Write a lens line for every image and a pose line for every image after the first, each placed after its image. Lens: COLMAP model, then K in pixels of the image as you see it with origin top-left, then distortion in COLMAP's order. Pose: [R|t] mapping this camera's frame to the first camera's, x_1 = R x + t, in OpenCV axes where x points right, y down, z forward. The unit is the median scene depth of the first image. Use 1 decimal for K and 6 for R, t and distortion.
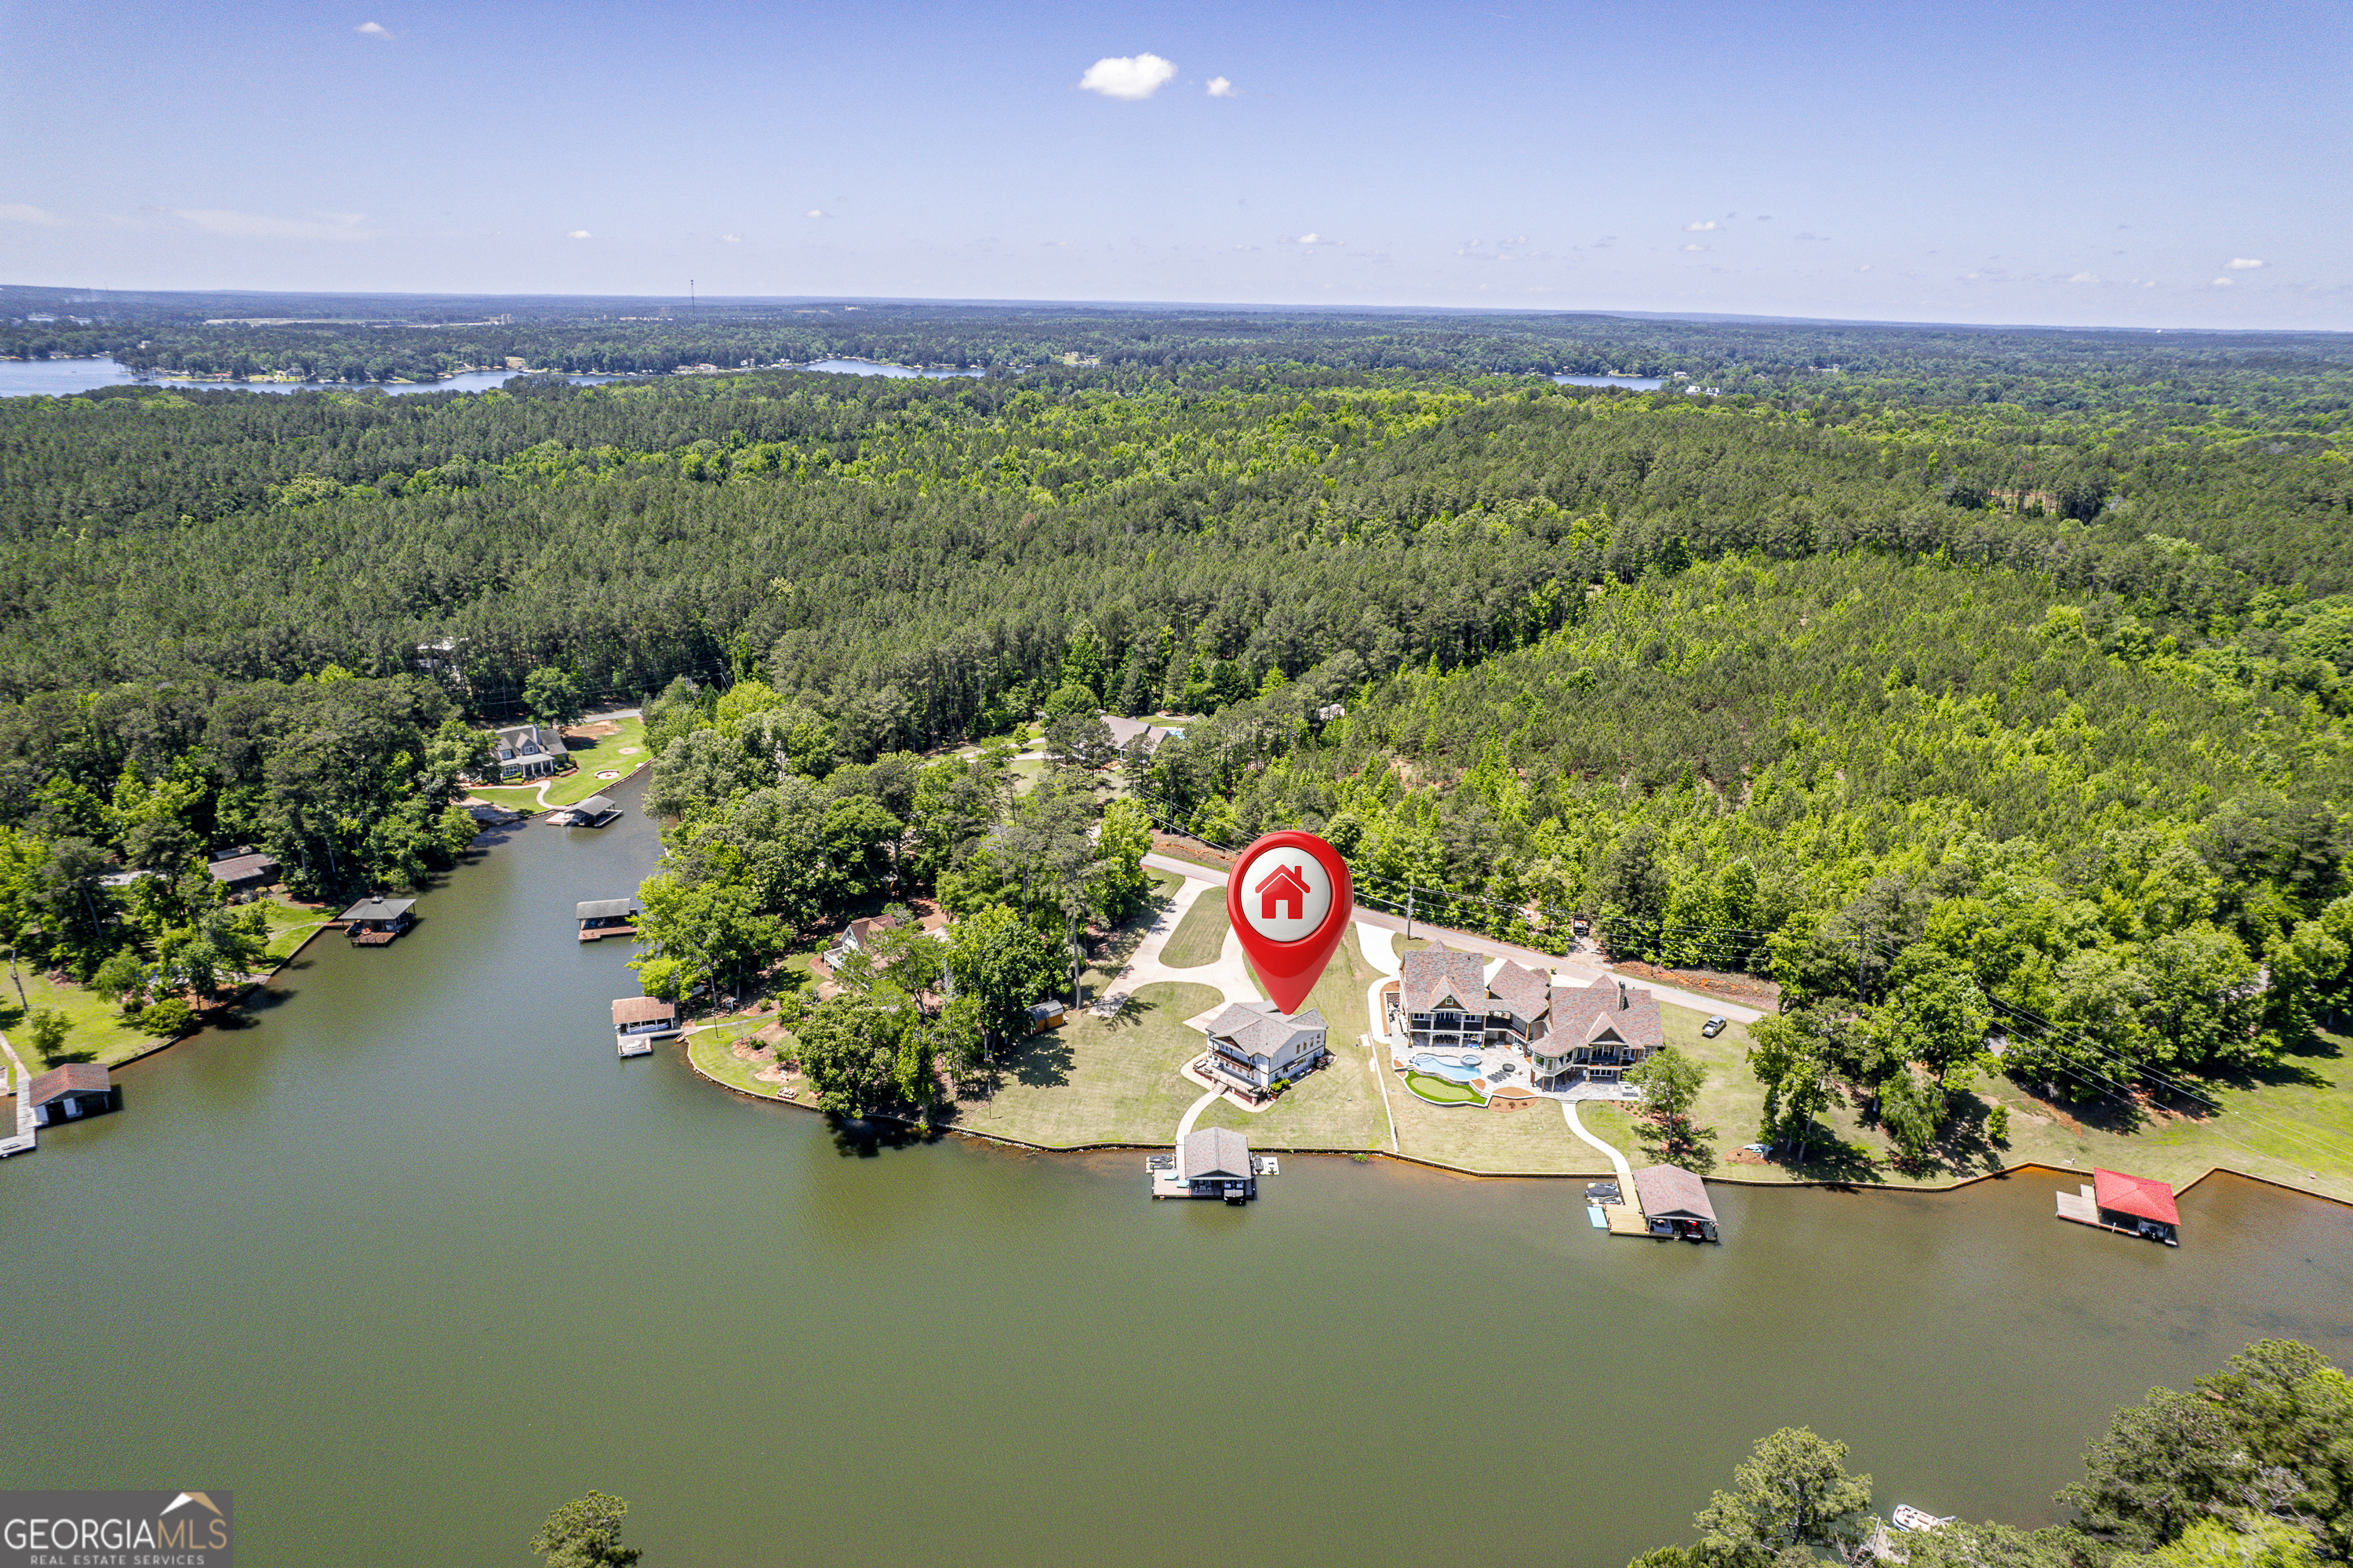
lens RADIAL K [[1504.8, 0, 1175.0], [0, 1504.8, 781.9], [0, 0, 1]] dist [-0.080789, 0.069664]
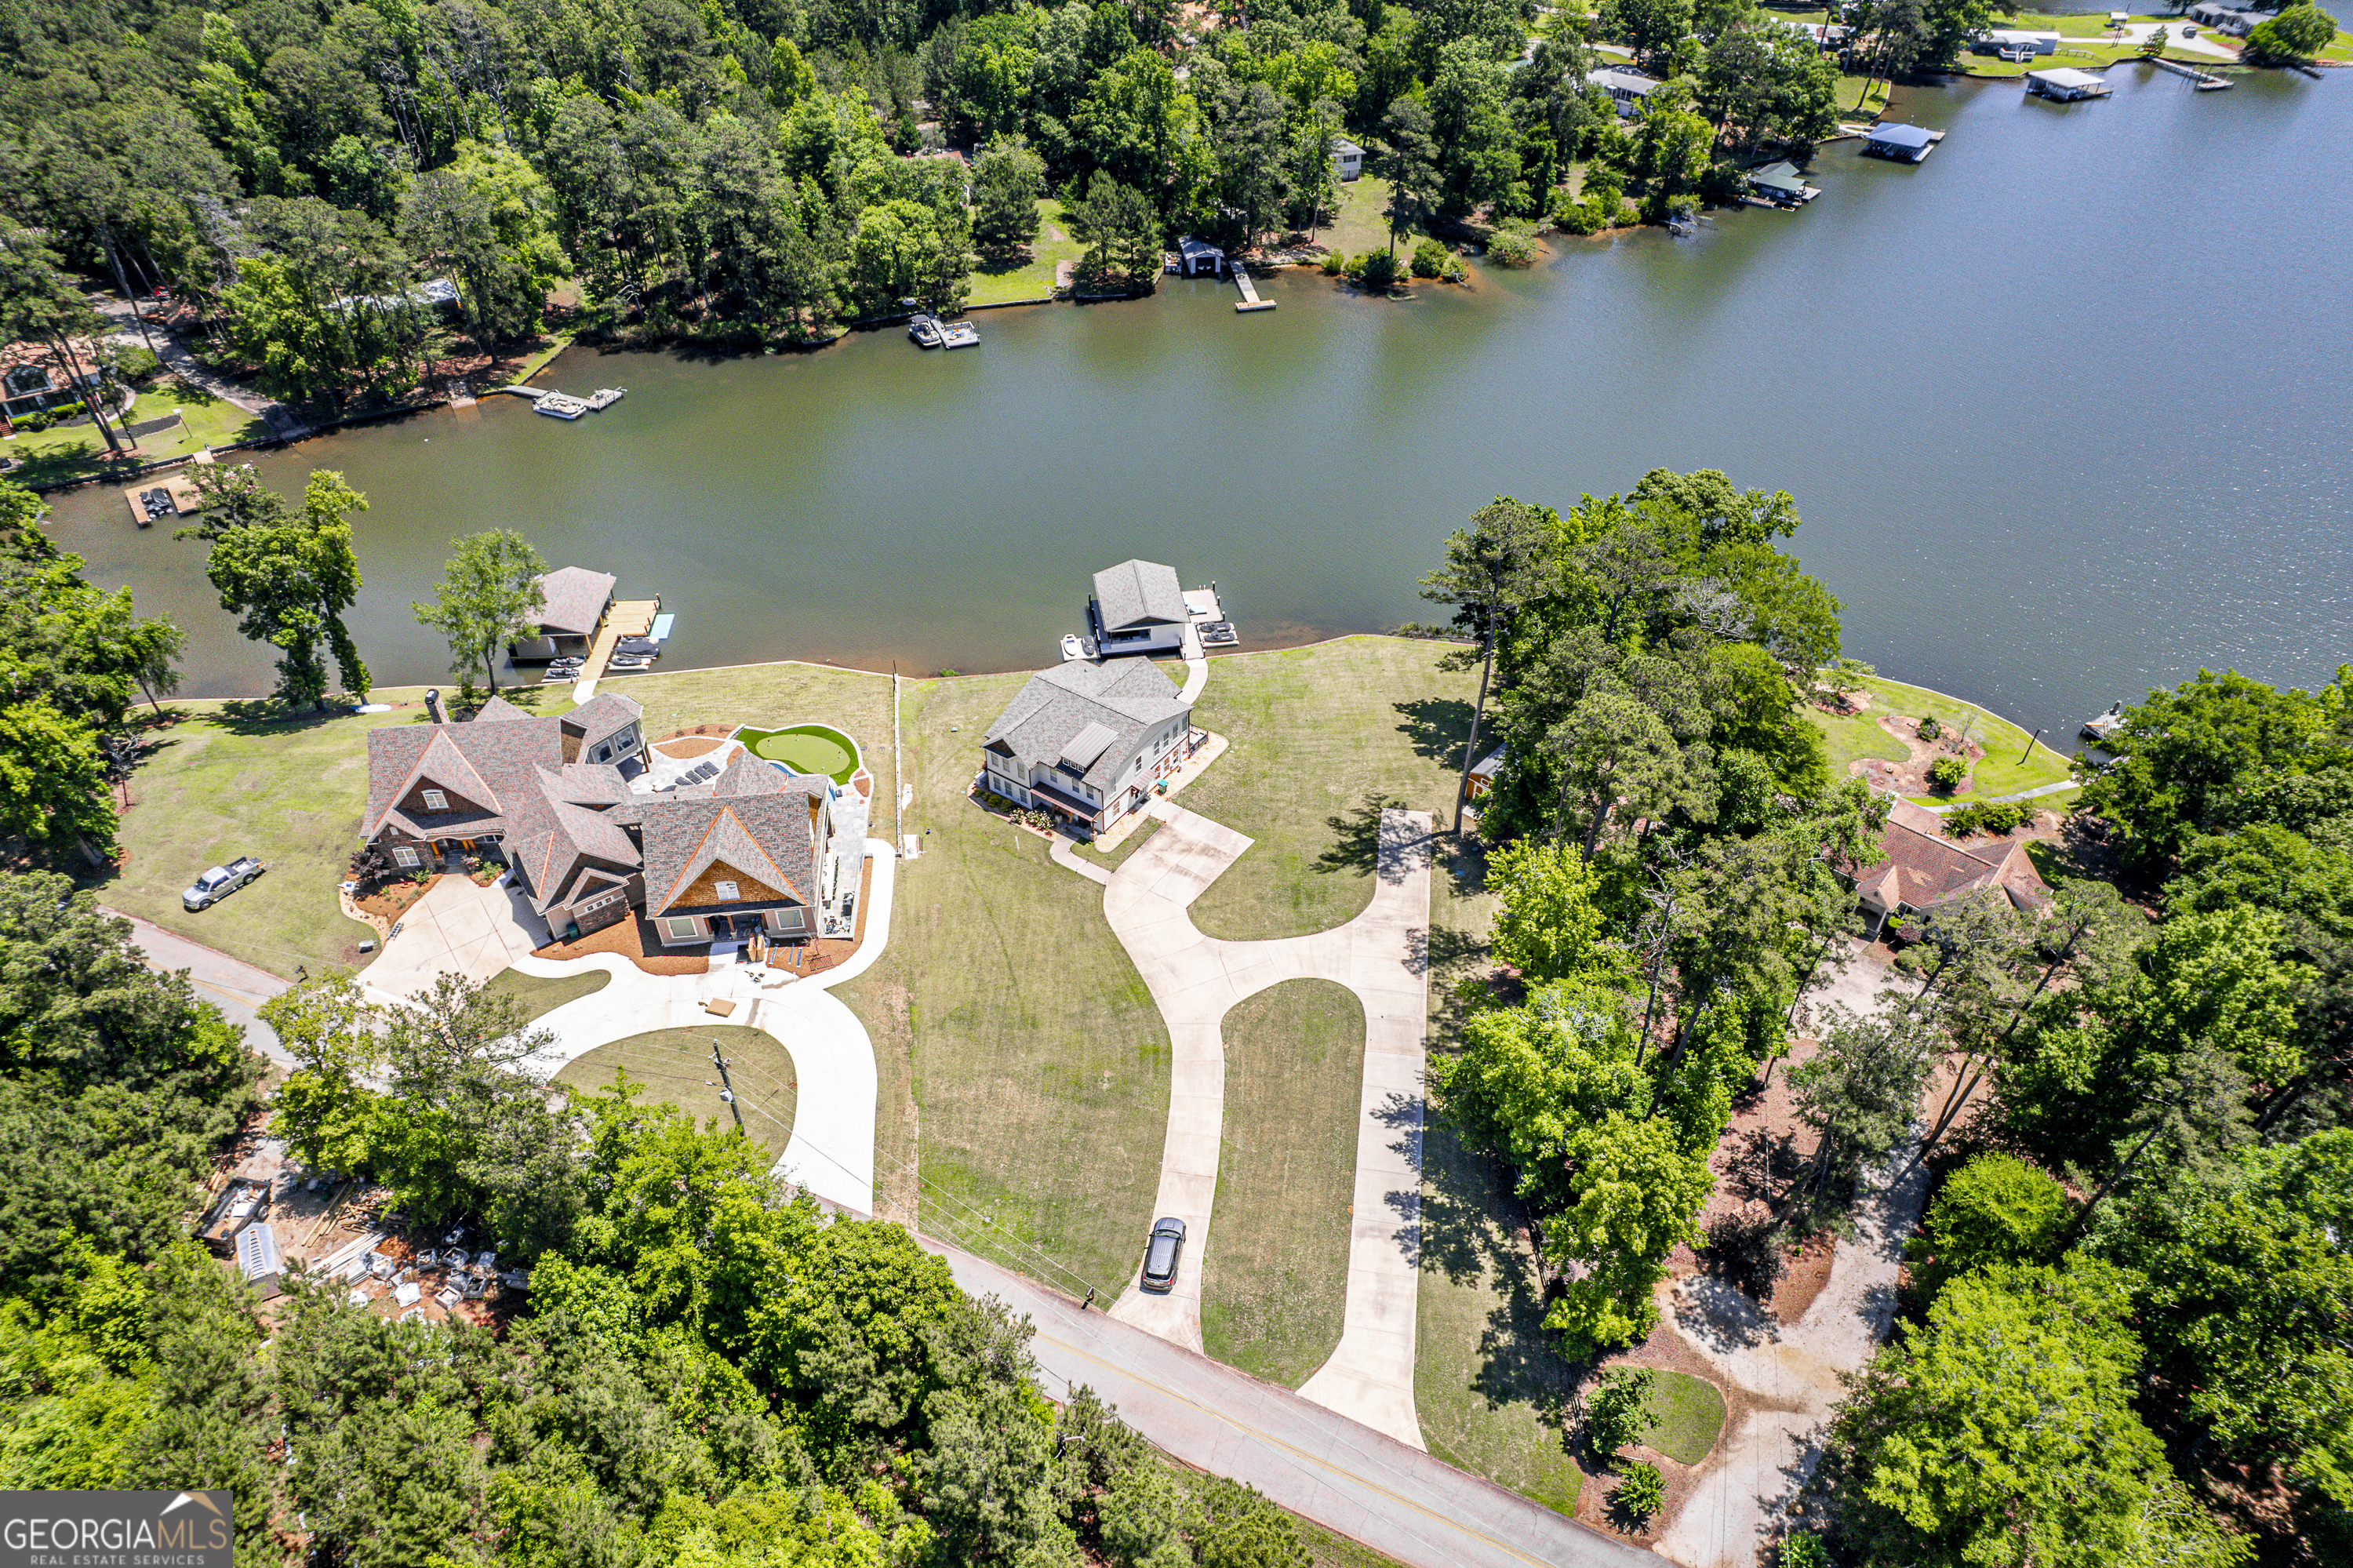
lens RADIAL K [[1504.8, 0, 1189.3], [0, 1504.8, 795.3], [0, 0, 1]] dist [-0.080789, 0.069664]
pose [[-0.987472, 0.078183, -0.137063, 0.103451], [-0.076391, 0.523178, 0.848793, -0.307898], [0.138069, 0.848630, -0.510651, 1.317623]]
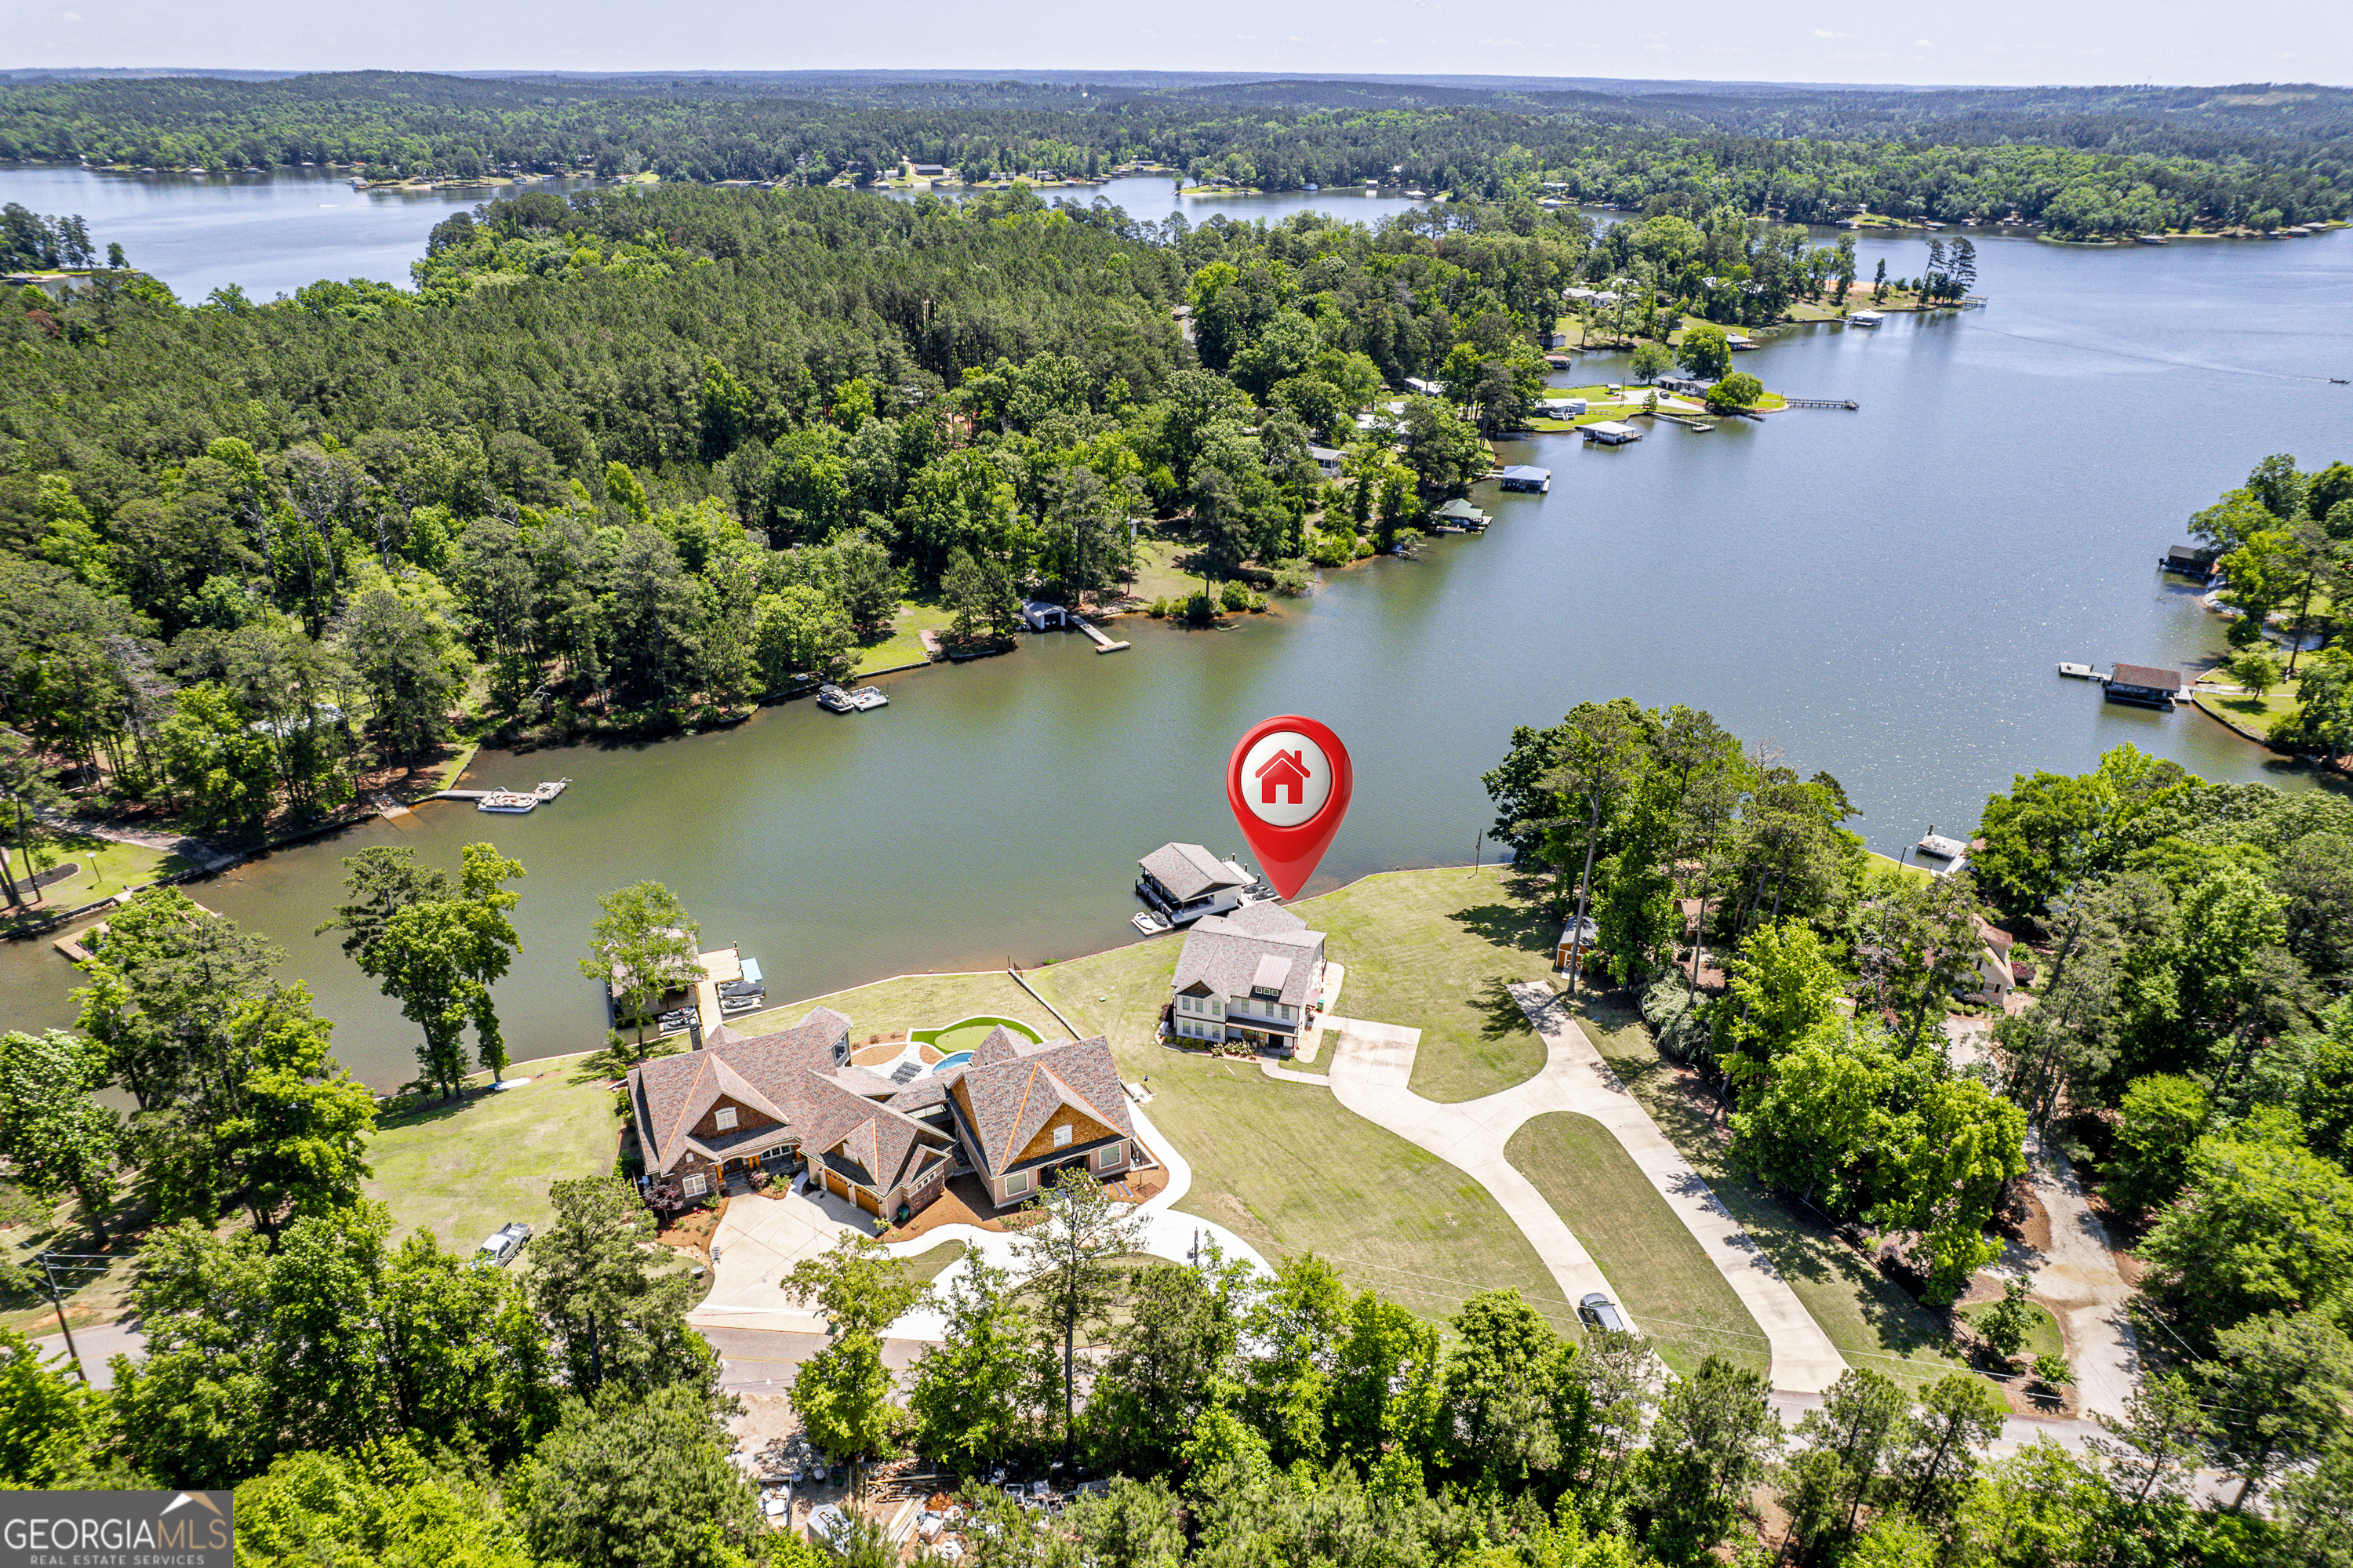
lens RADIAL K [[1504.8, 0, 1185.8], [0, 1504.8, 796.5], [0, 0, 1]] dist [-0.080789, 0.069664]
pose [[-0.881811, 0.170905, -0.439546, 0.359365], [-0.181103, 0.737847, 0.650217, -0.303911], [0.435444, 0.652972, -0.619690, 1.341007]]
